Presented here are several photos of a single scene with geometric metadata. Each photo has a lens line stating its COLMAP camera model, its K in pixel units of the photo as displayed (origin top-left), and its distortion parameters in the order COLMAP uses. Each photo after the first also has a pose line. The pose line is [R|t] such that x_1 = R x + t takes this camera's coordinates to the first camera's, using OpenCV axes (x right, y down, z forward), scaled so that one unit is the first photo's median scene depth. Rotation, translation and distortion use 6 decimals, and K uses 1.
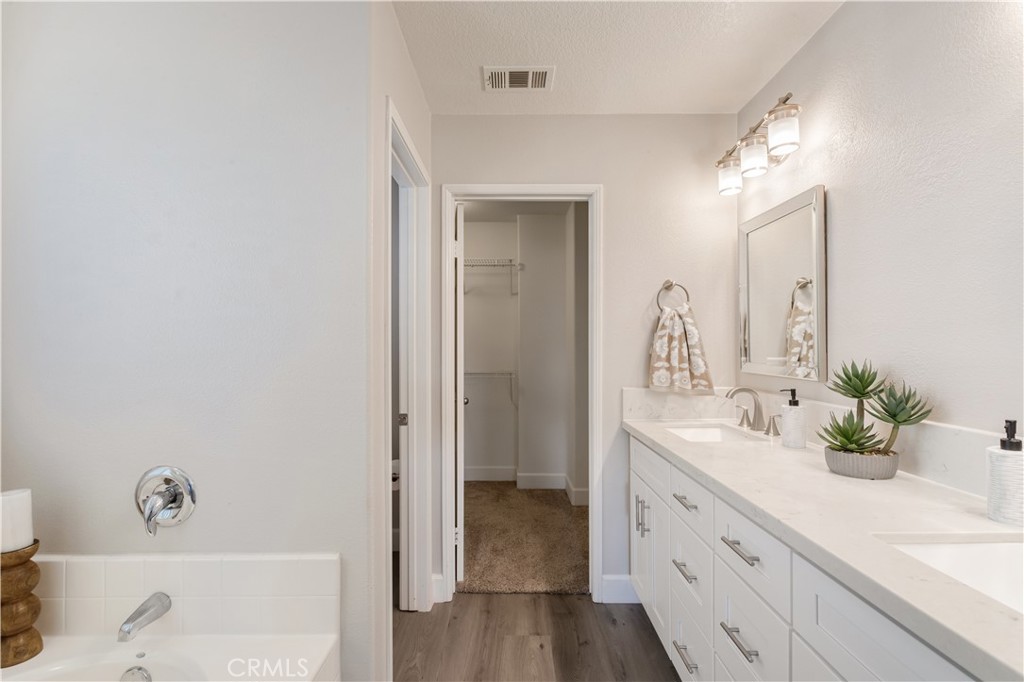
lens RADIAL K [[489.4, 0, 512.2], [0, 489.4, 350.6], [0, 0, 1]] dist [-0.000190, 0.000225]
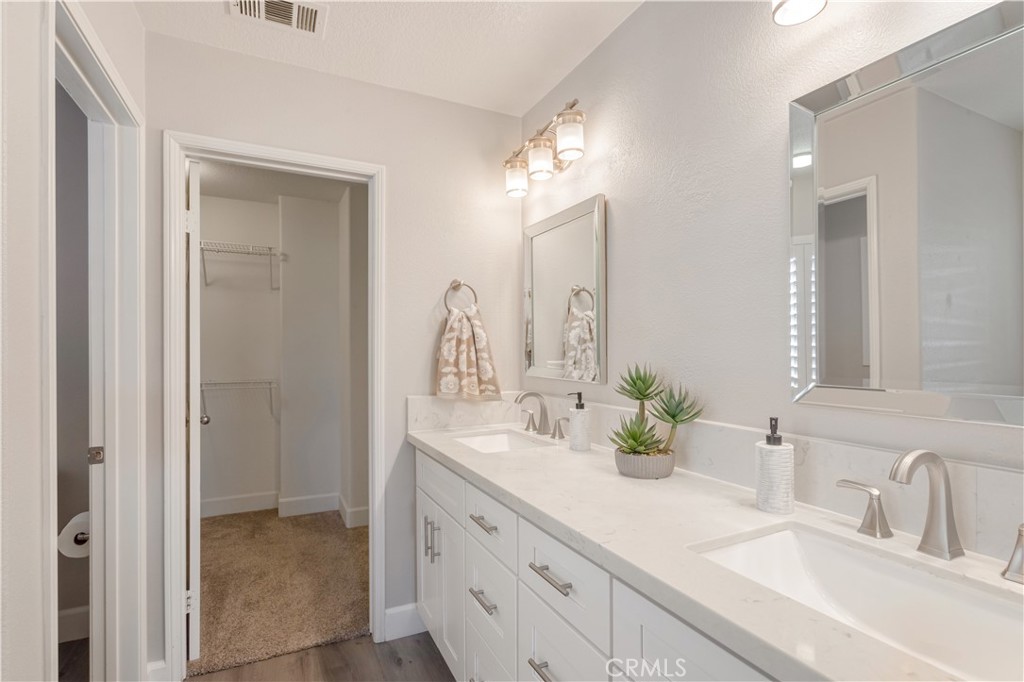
lens RADIAL K [[489.4, 0, 512.2], [0, 489.4, 350.6], [0, 0, 1]] dist [-0.000190, 0.000225]
pose [[0.899004, -0.000440, 0.437940, 0.004835], [0.003846, 0.999969, -0.006892, -0.000968], [-0.437923, 0.007880, 0.898978, 0.112748]]
